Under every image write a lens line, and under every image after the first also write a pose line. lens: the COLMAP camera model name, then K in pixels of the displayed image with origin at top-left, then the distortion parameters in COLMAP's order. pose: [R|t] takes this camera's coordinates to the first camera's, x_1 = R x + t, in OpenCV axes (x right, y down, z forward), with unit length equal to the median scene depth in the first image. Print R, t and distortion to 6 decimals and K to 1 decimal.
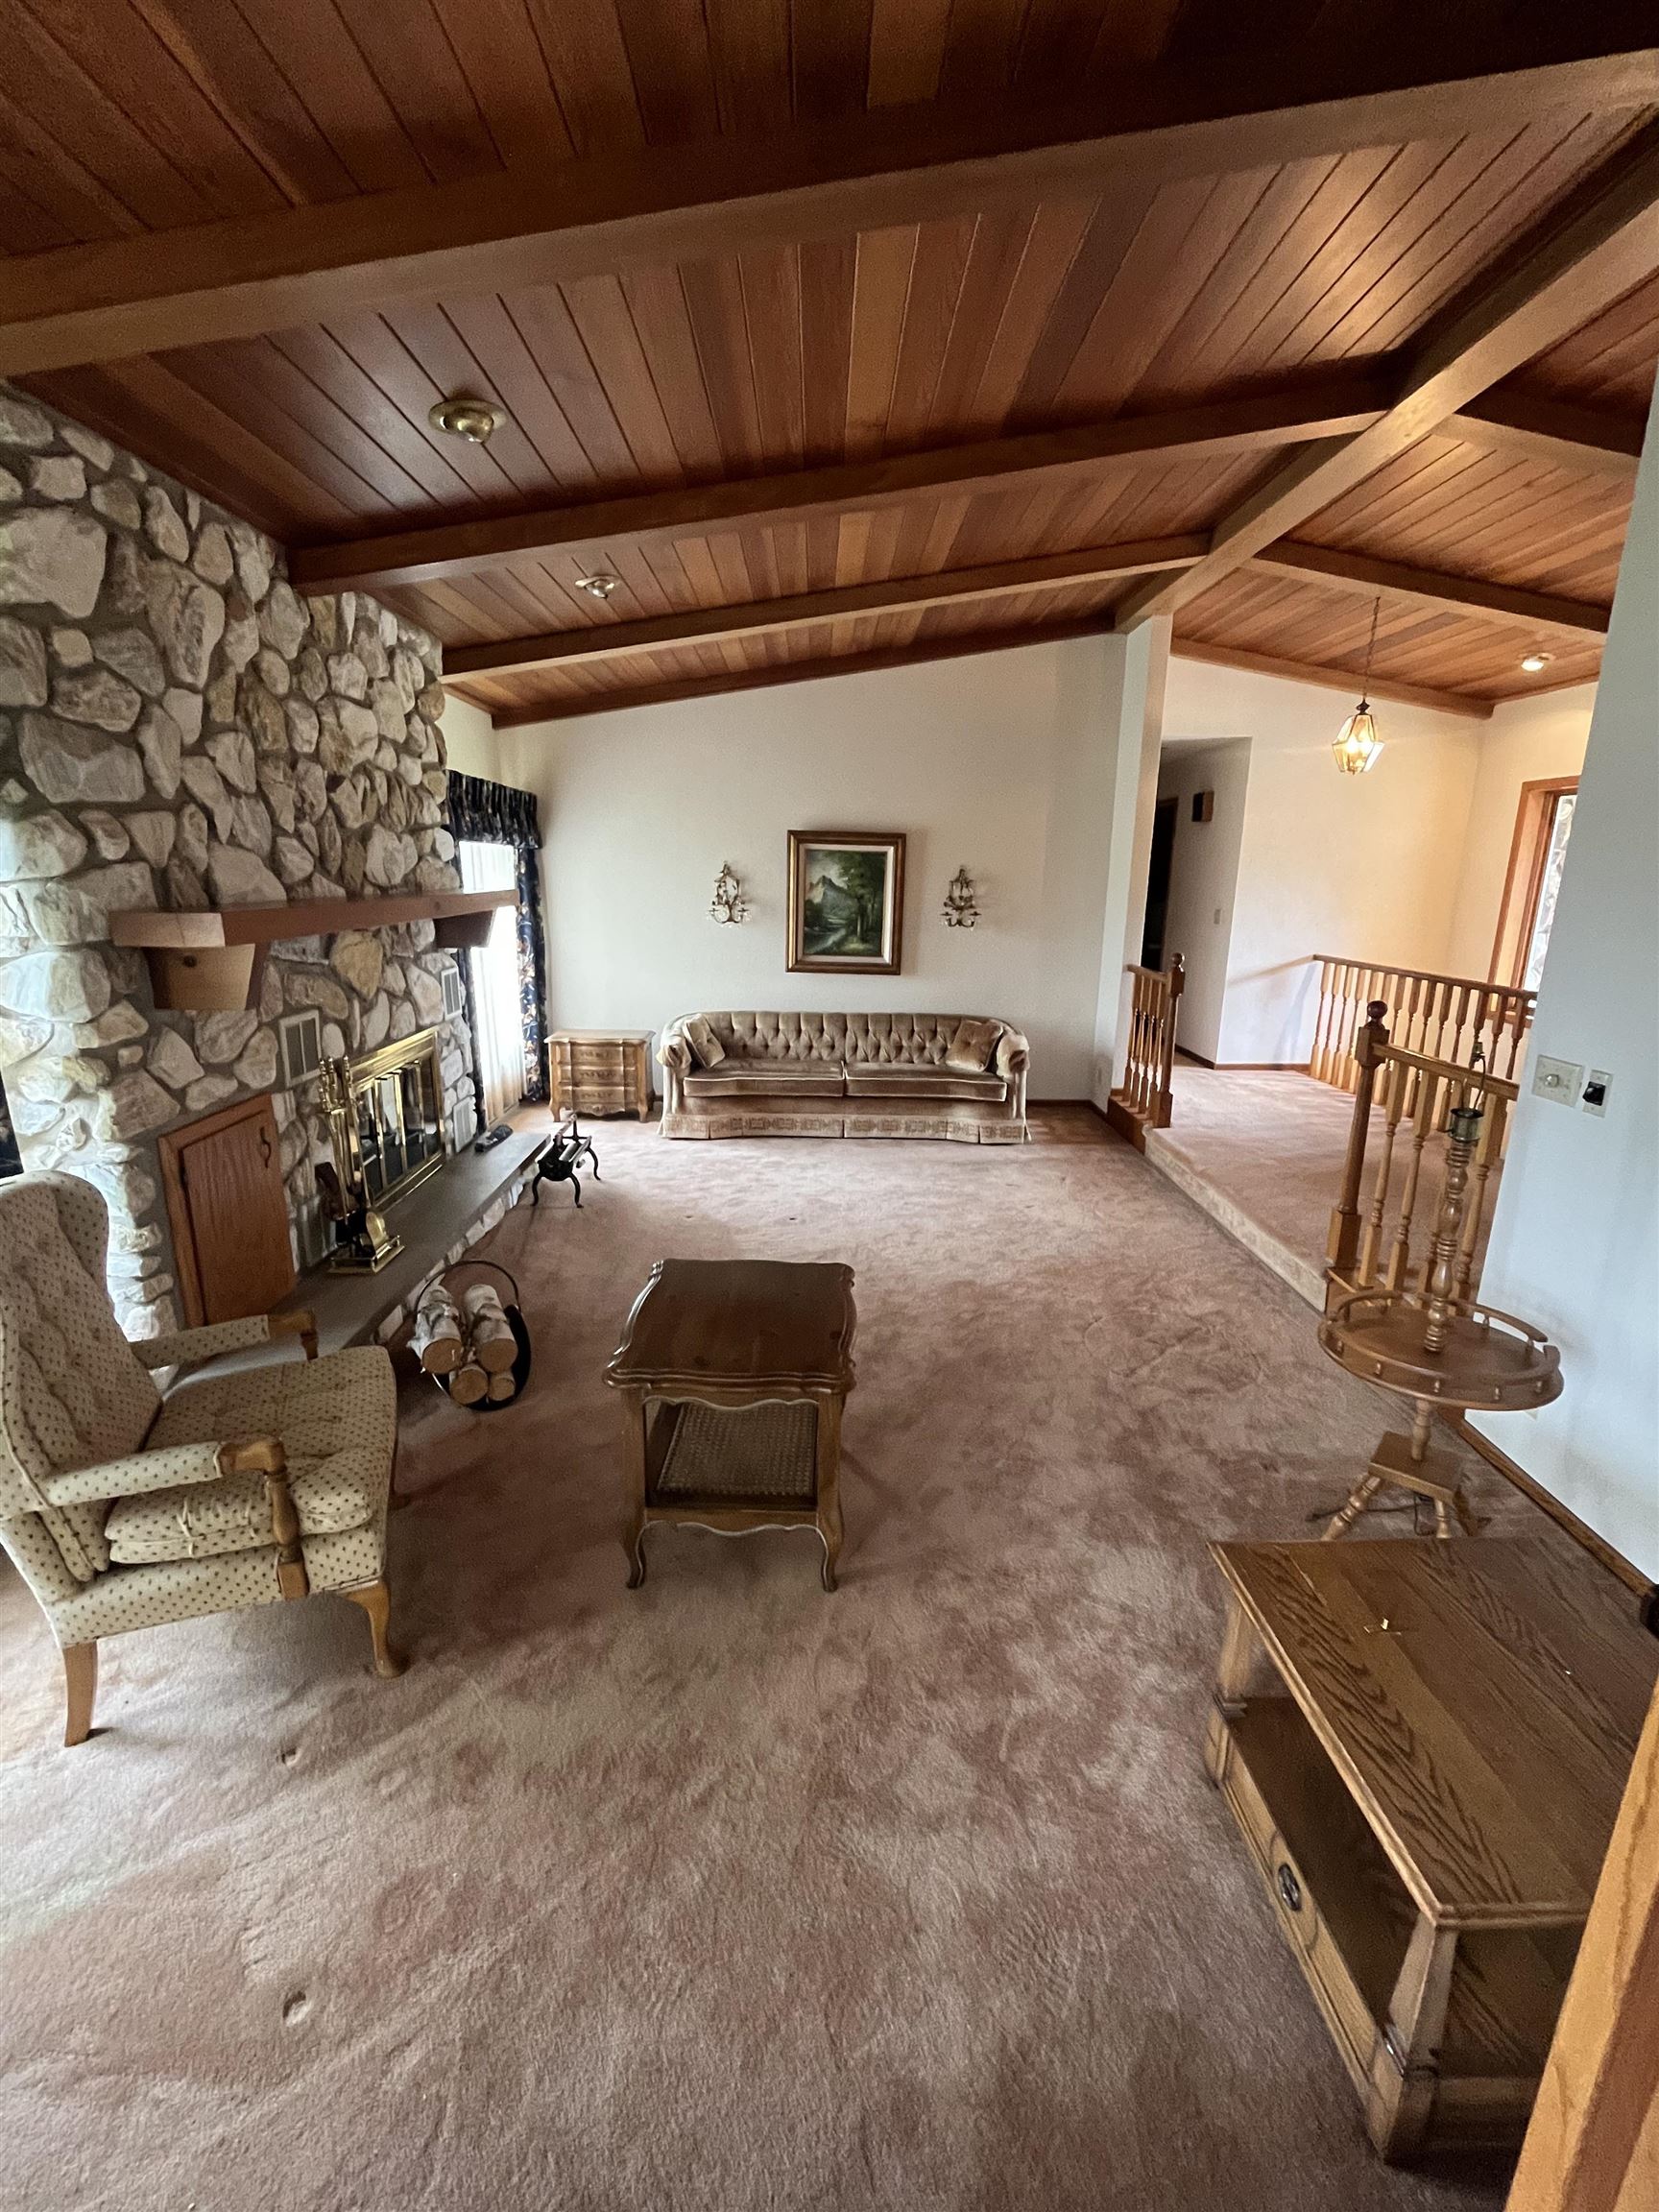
lens RADIAL K [[904.3, 0, 840.9], [0, 904.3, 1098.6], [0, 0, 1]] dist [-0.002215, -0.000251]
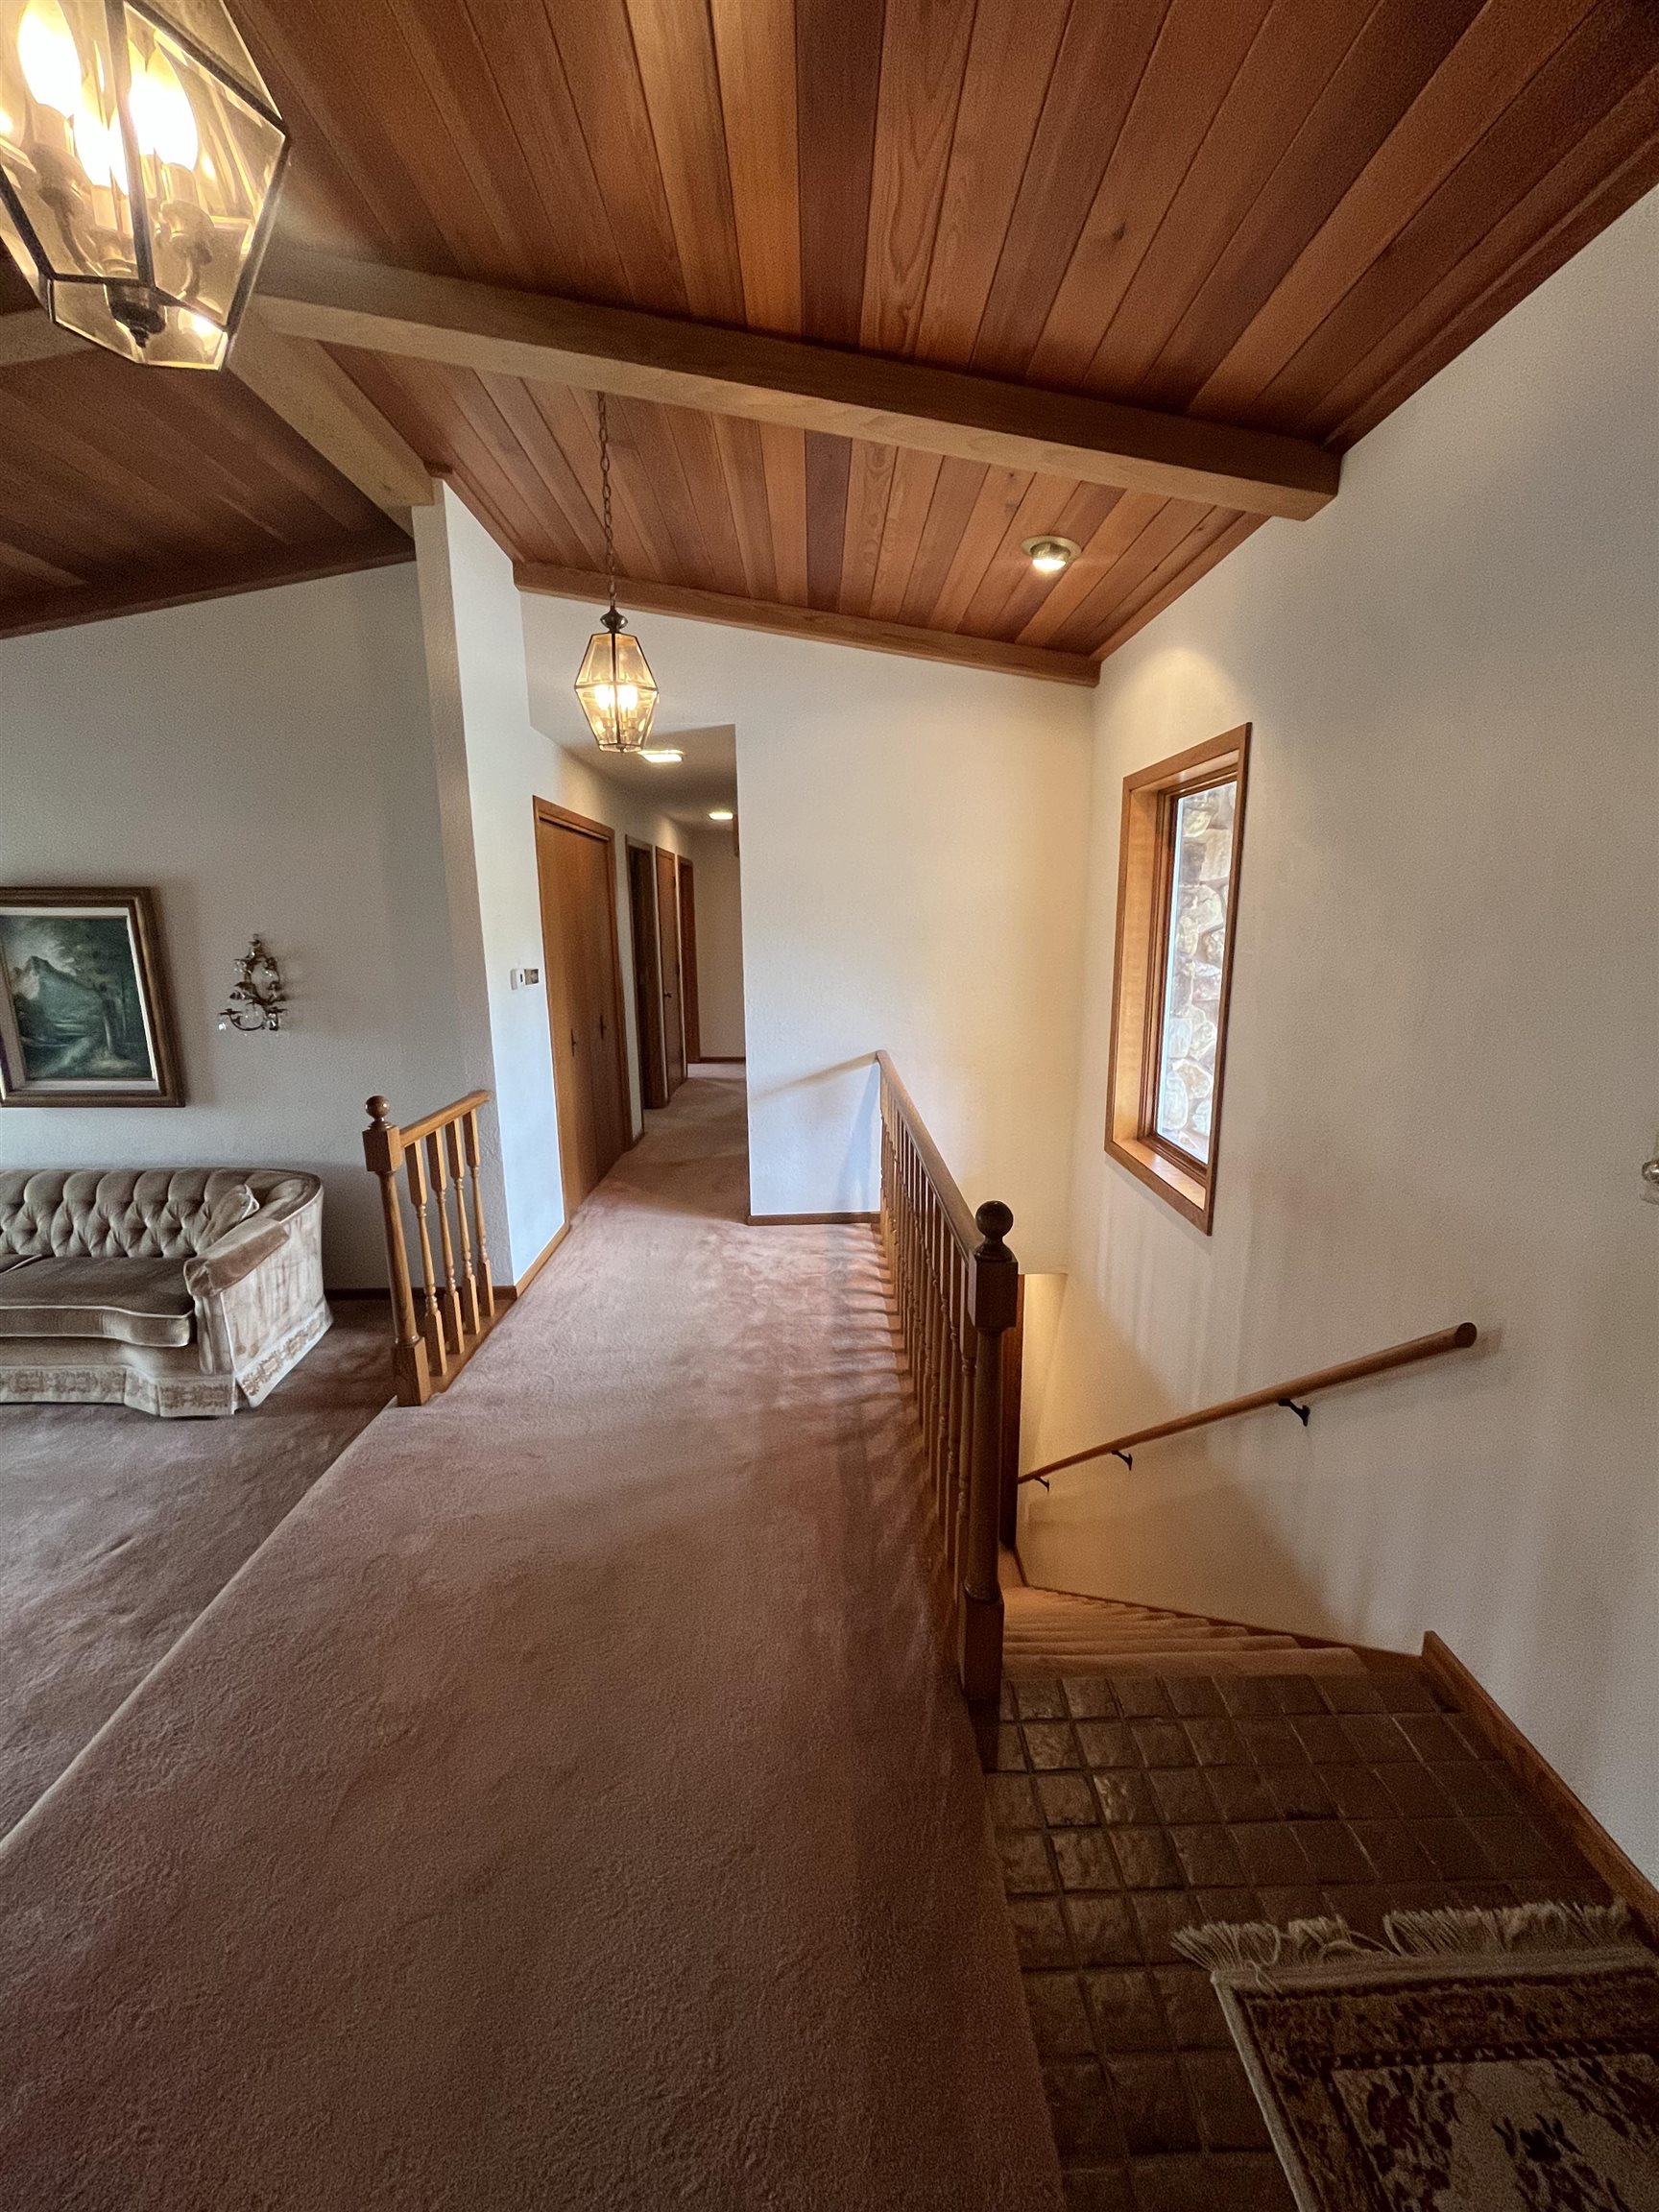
lens RADIAL K [[904.3, 0, 817.5], [0, 904.3, 1104.3], [0, 0, 1]] dist [-0.002215, -0.000251]
pose [[0.999683, -0.022305, -0.011703, 0.529006], [0.021908, 0.999214, -0.033029, -0.110008], [0.012431, 0.032762, 0.999386, 0.378357]]
